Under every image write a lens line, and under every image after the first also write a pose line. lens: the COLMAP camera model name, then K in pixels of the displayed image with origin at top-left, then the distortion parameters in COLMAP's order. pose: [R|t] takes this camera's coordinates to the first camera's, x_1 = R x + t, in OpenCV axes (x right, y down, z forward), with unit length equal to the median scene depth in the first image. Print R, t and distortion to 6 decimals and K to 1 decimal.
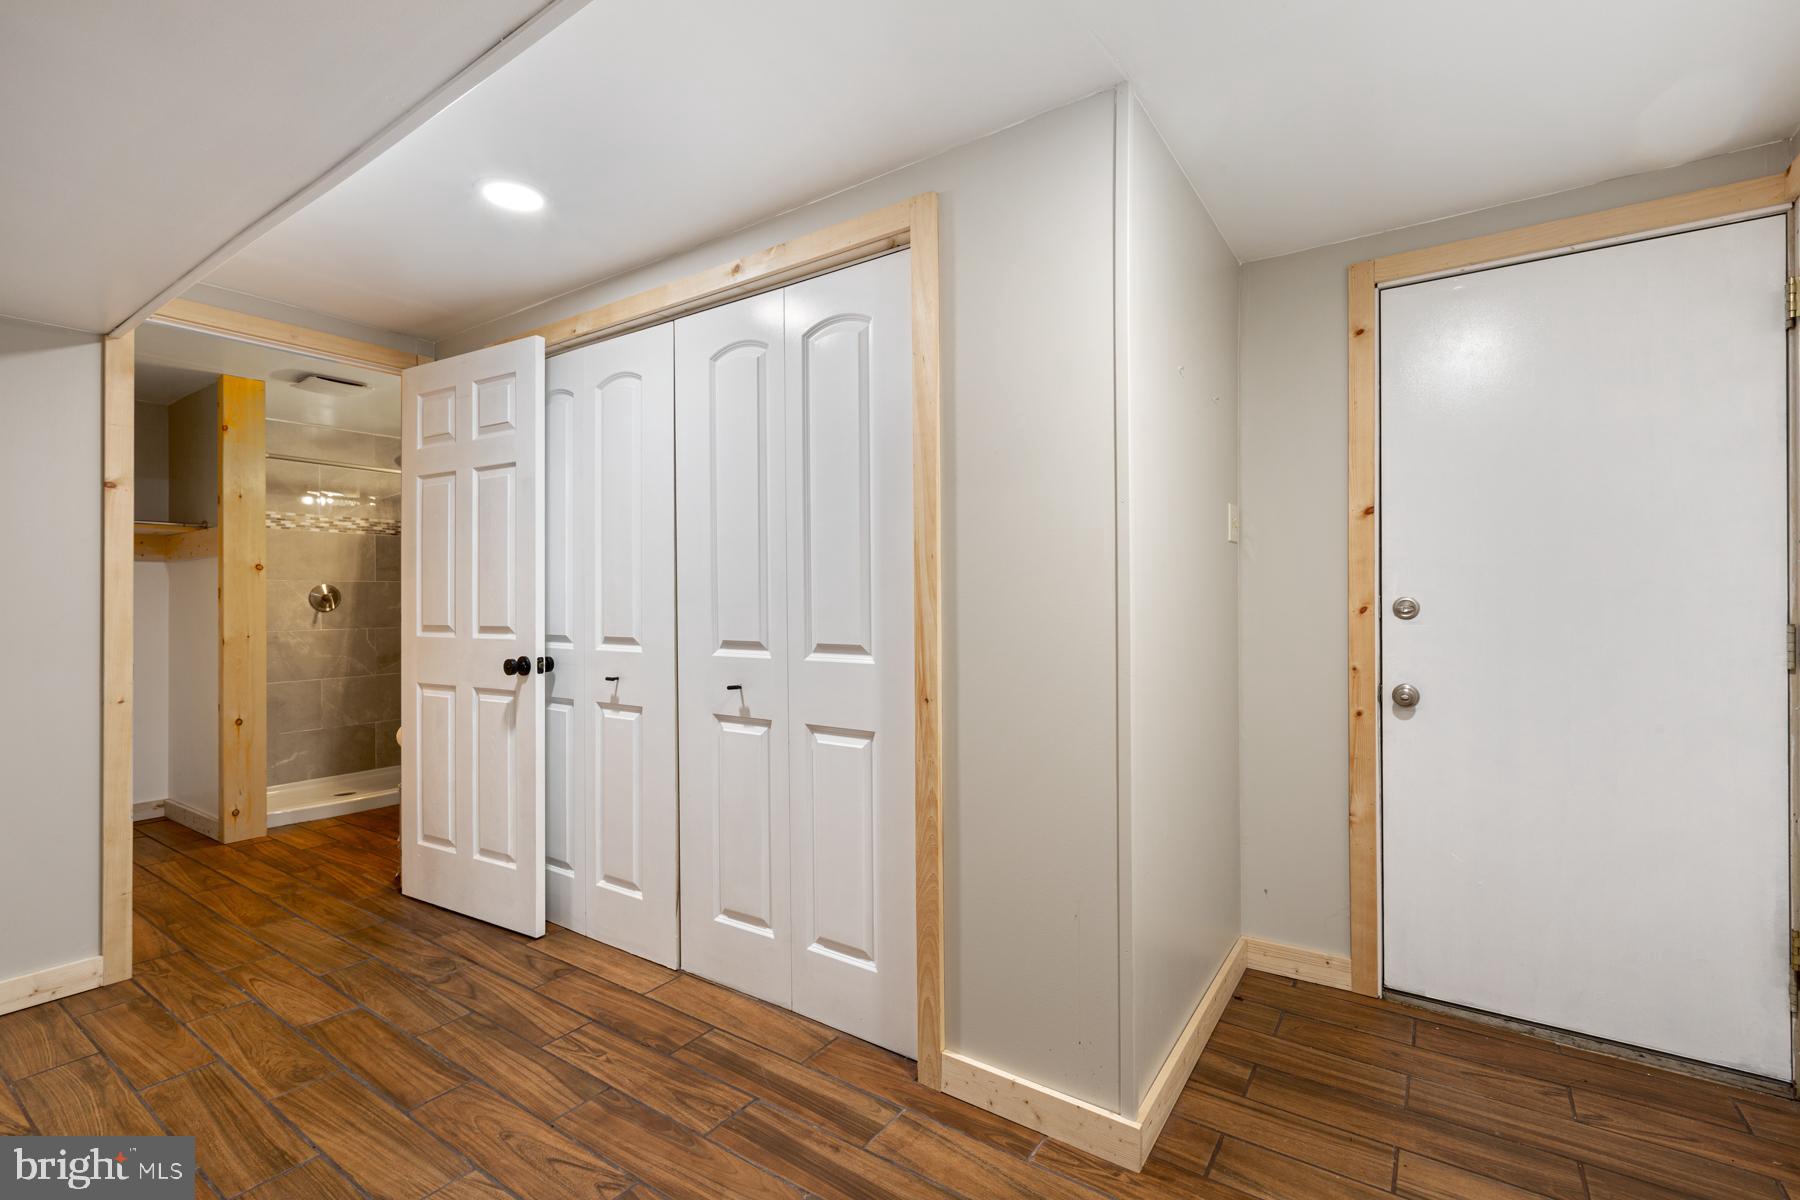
lens RADIAL K [[804.0, 0, 902.7], [0, 804.0, 592.8], [0, 0, 1]] dist [-0.003365, -0.000256]
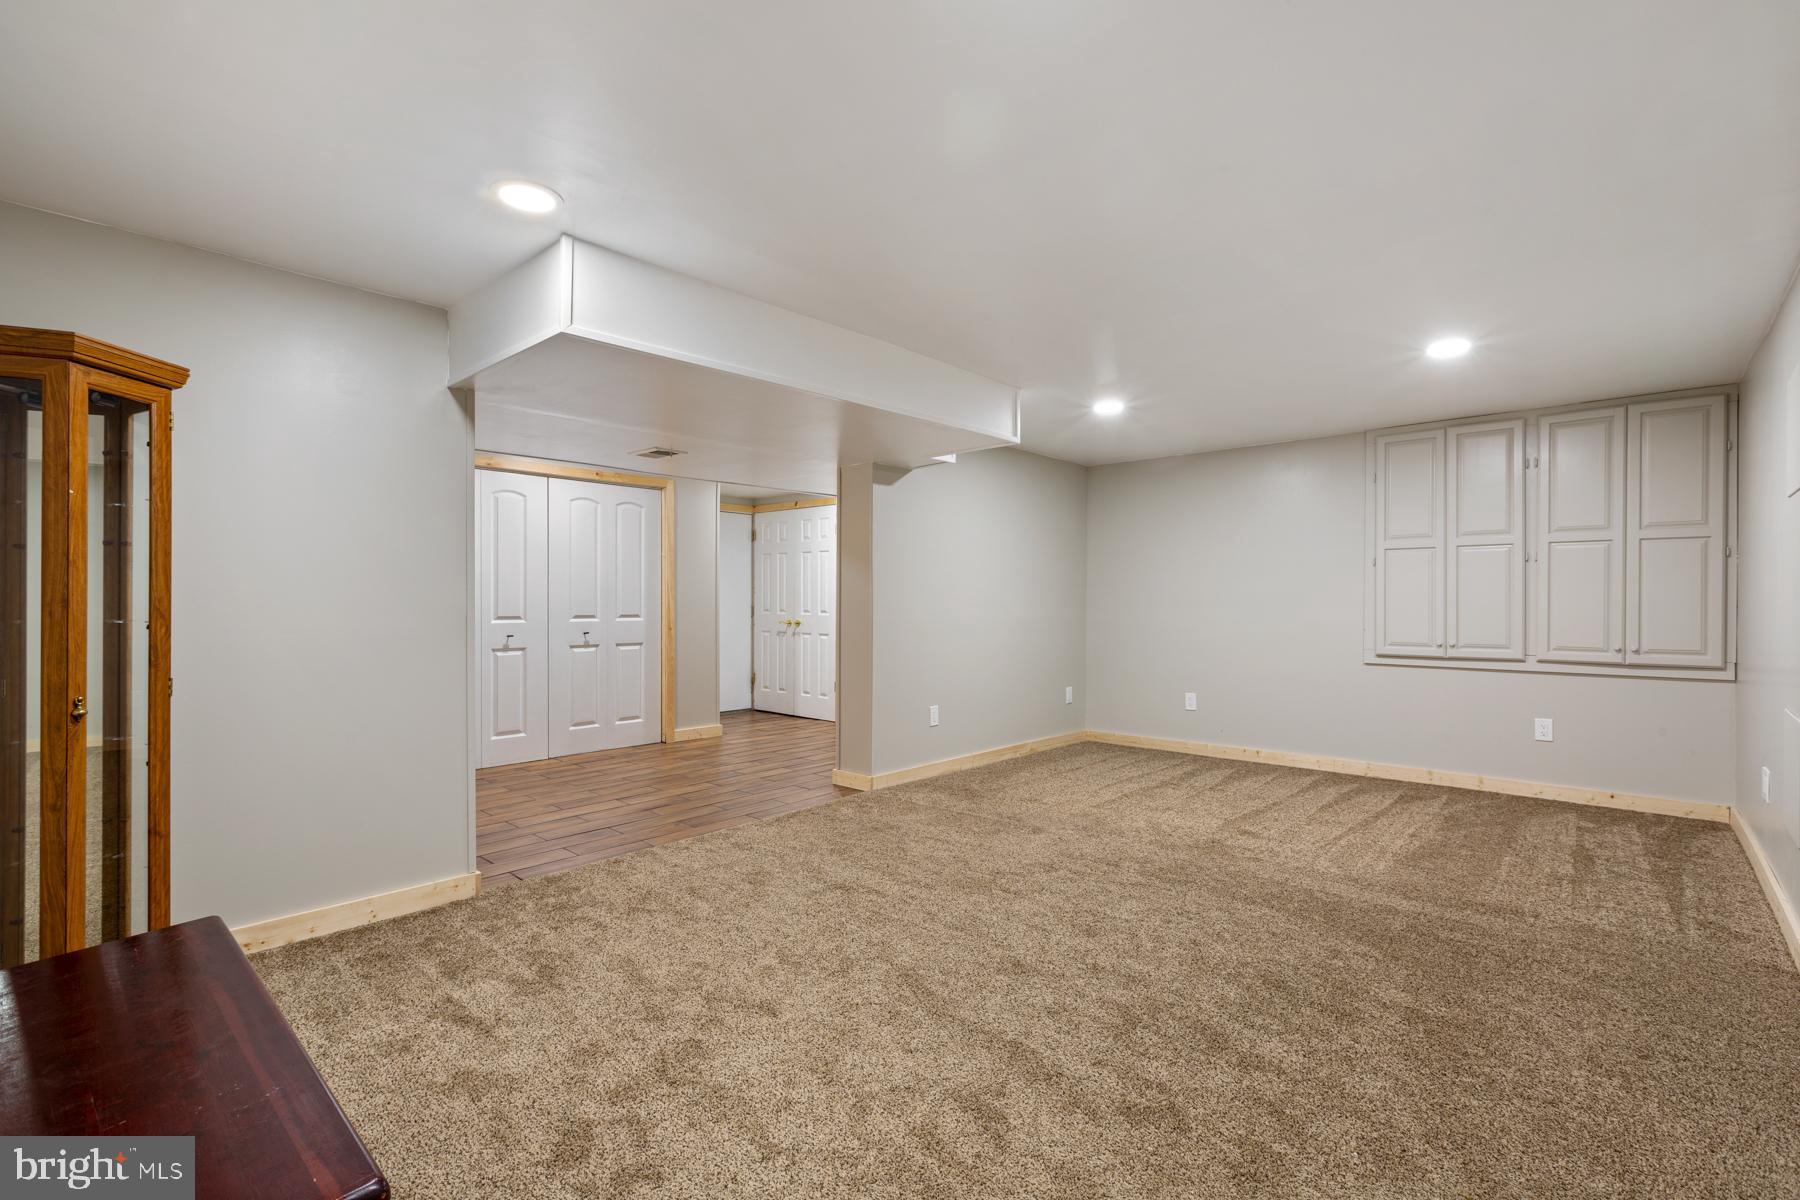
lens RADIAL K [[804.0, 0, 894.9], [0, 804.0, 598.4], [0, 0, 1]] dist [-0.003365, -0.000256]
pose [[0.132332, 0.007767, 0.991175, -1.288877], [-0.010897, 0.999920, -0.006381, 0.006104], [-0.991146, -0.009956, 0.132406, -0.154584]]
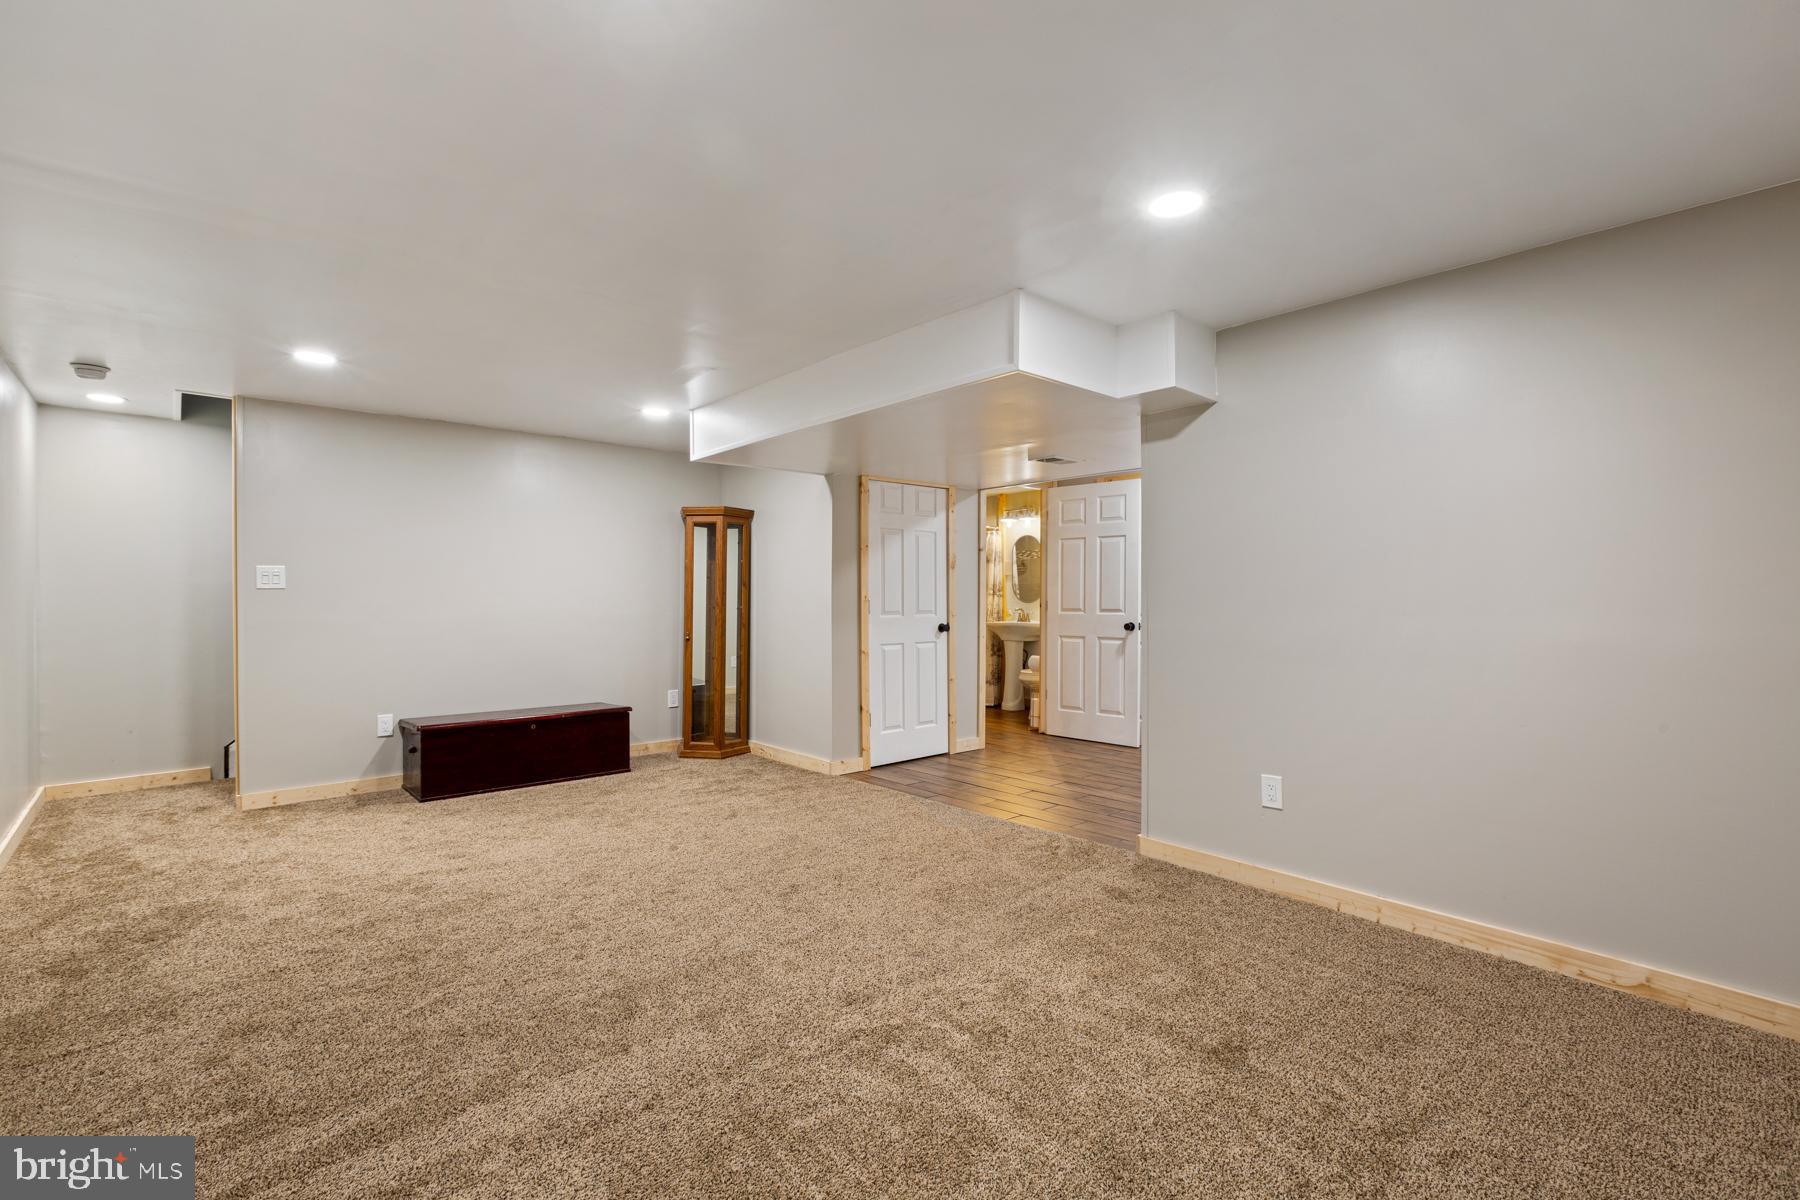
lens RADIAL K [[804.0, 0, 893.7], [0, 804.0, 601.7], [0, 0, 1]] dist [-0.003365, -0.000256]
pose [[0.976803, 0.013723, -0.213698, -0.372283], [-0.010212, 0.999794, 0.017523, -0.006652], [0.213895, -0.014934, 0.976743, -0.768514]]
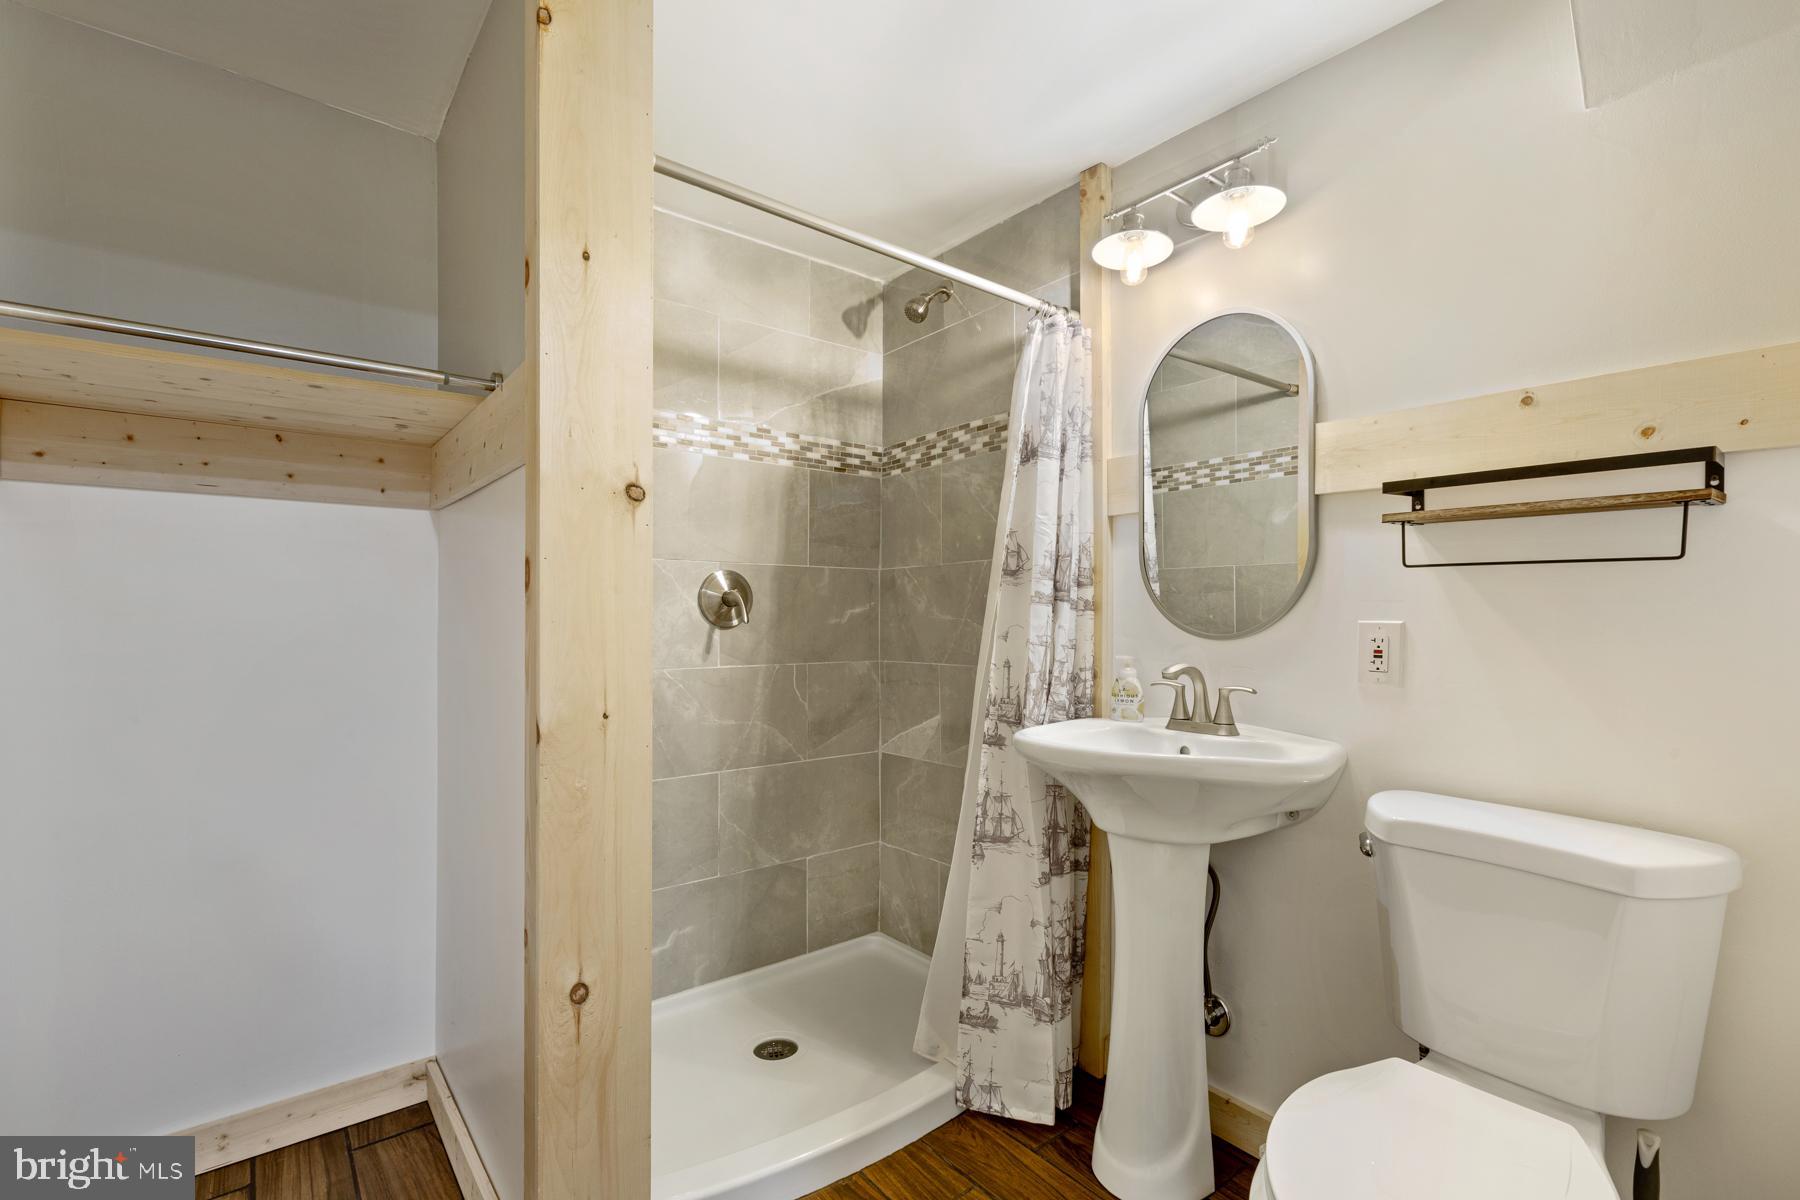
lens RADIAL K [[804.0, 0, 899.8], [0, 804.0, 612.6], [0, 0, 1]] dist [-0.003365, -0.000256]
pose [[0.957108, 0.011212, -0.289514, -0.492923], [-0.007936, 0.999891, 0.012488, 0.007925], [0.289622, -0.009654, 0.957092, 0.587503]]
